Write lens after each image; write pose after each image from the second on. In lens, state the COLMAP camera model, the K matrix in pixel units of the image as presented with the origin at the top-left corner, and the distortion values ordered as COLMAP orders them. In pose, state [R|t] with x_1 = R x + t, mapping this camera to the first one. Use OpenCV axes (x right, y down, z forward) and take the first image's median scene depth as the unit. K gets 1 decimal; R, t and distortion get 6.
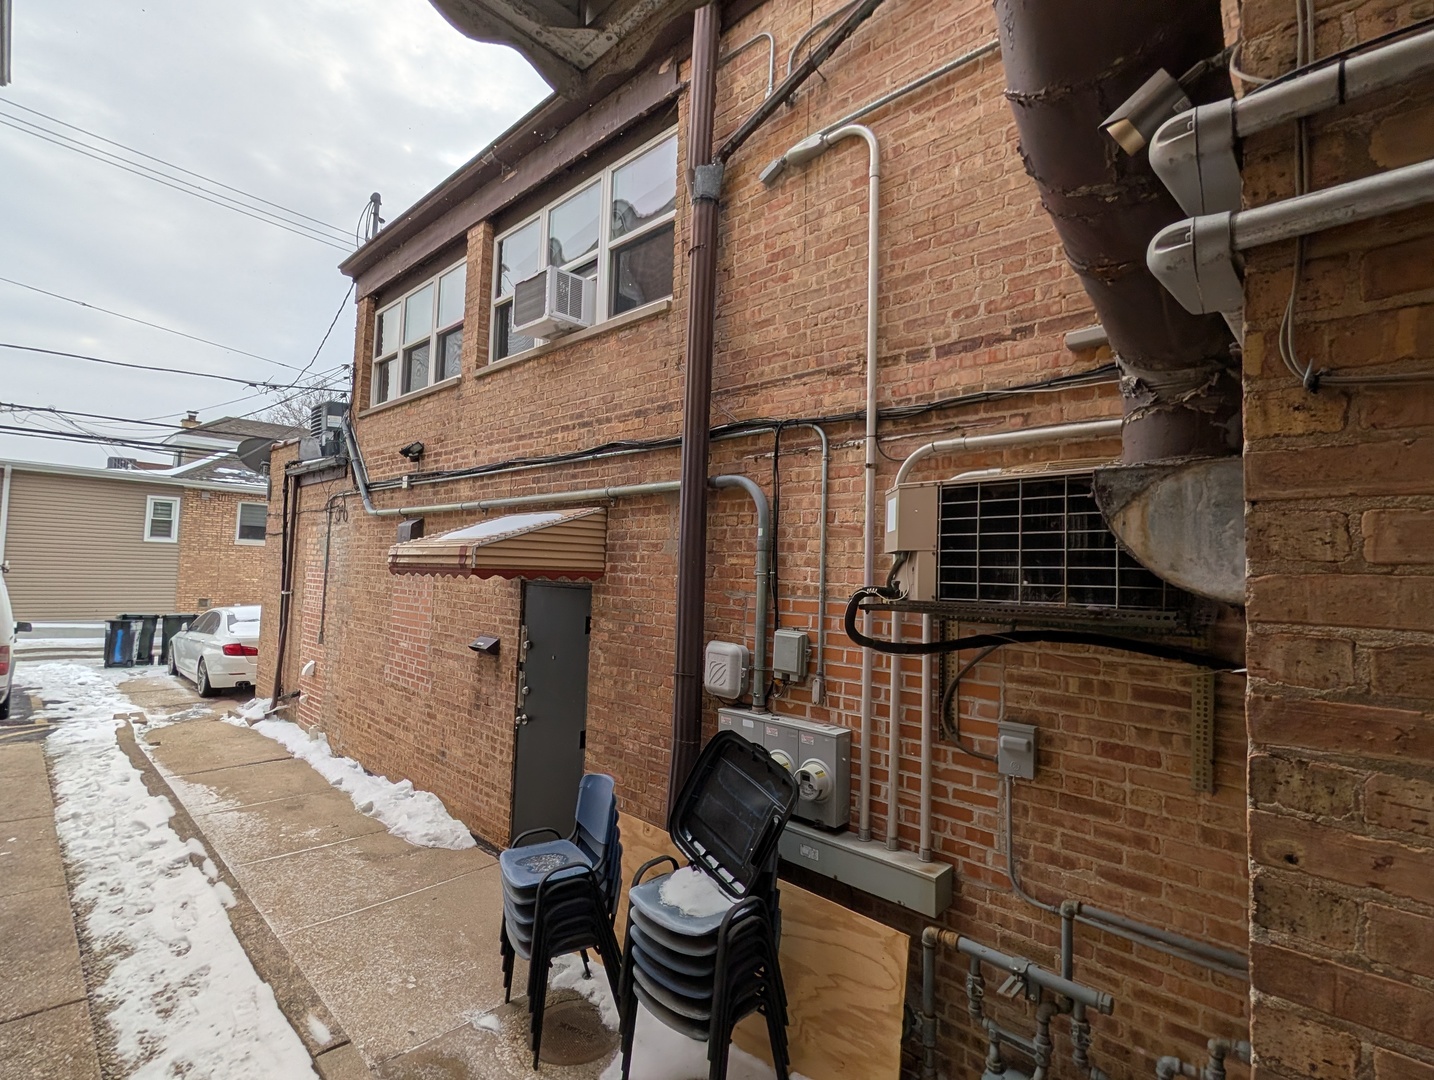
lens RADIAL K [[678.3, 0, 716.0], [0, 678.3, 534.4], [0, 0, 1]] dist [0.000346, 0.000213]
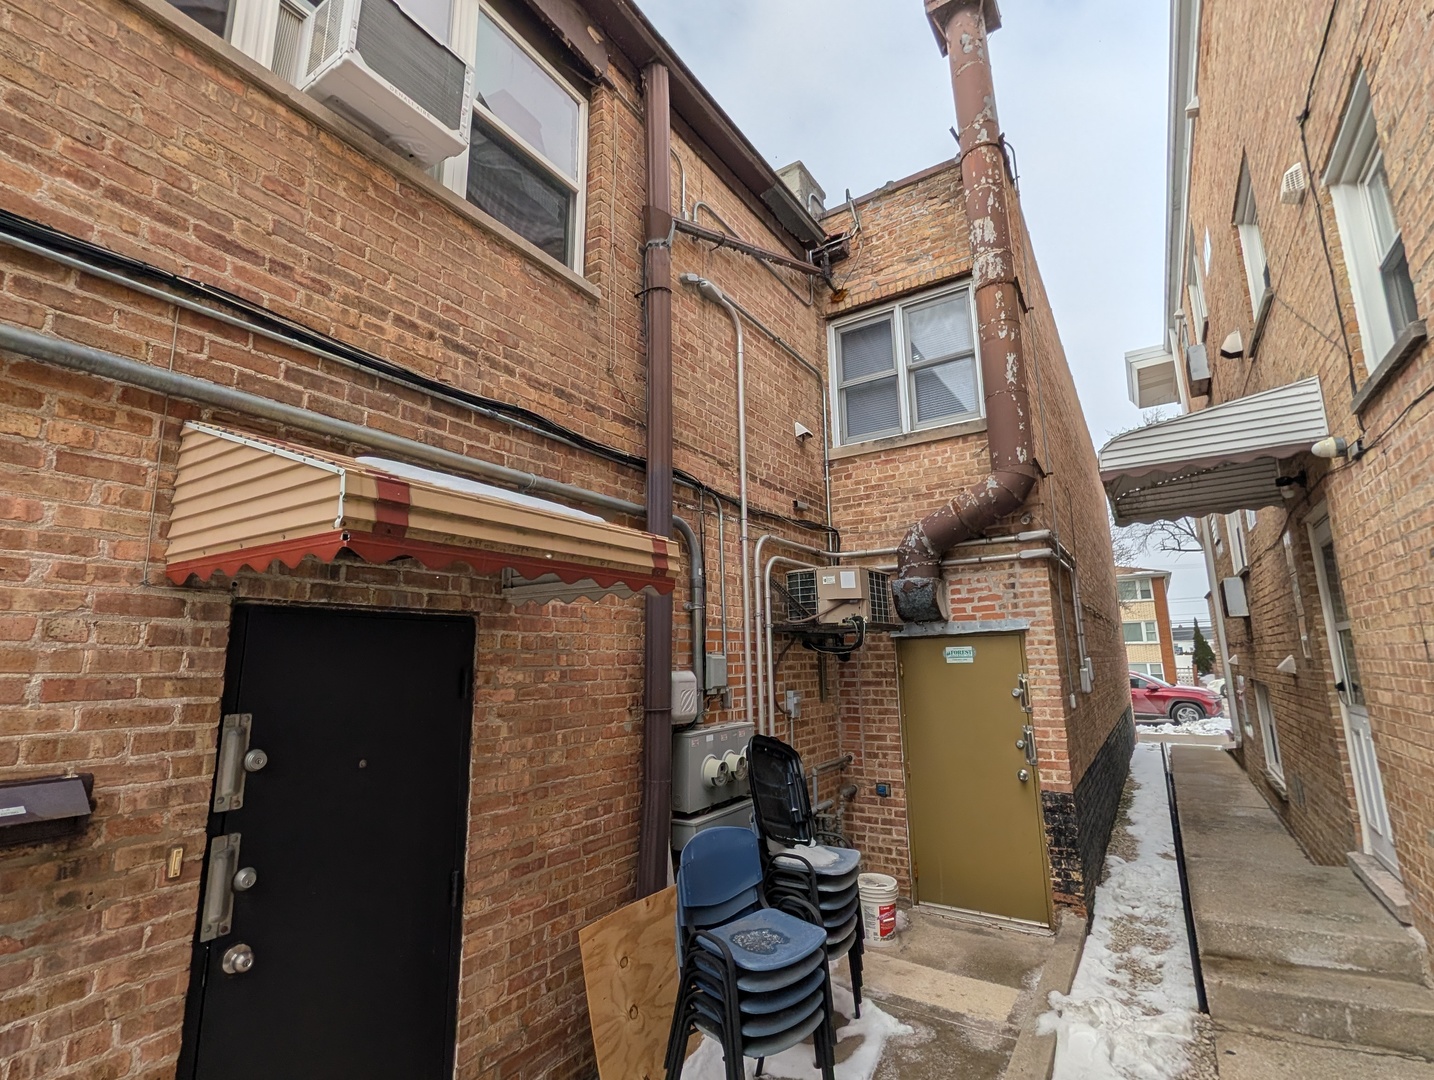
lens RADIAL K [[678.3, 0, 718.3], [0, 678.3, 537.8], [0, 0, 1]] dist [0.000346, 0.000213]
pose [[-0.193186, 0.148246, 0.969898, -0.863791], [-0.042352, 0.986338, -0.159195, 0.098468], [-0.980248, -0.071832, -0.184269, 0.945059]]
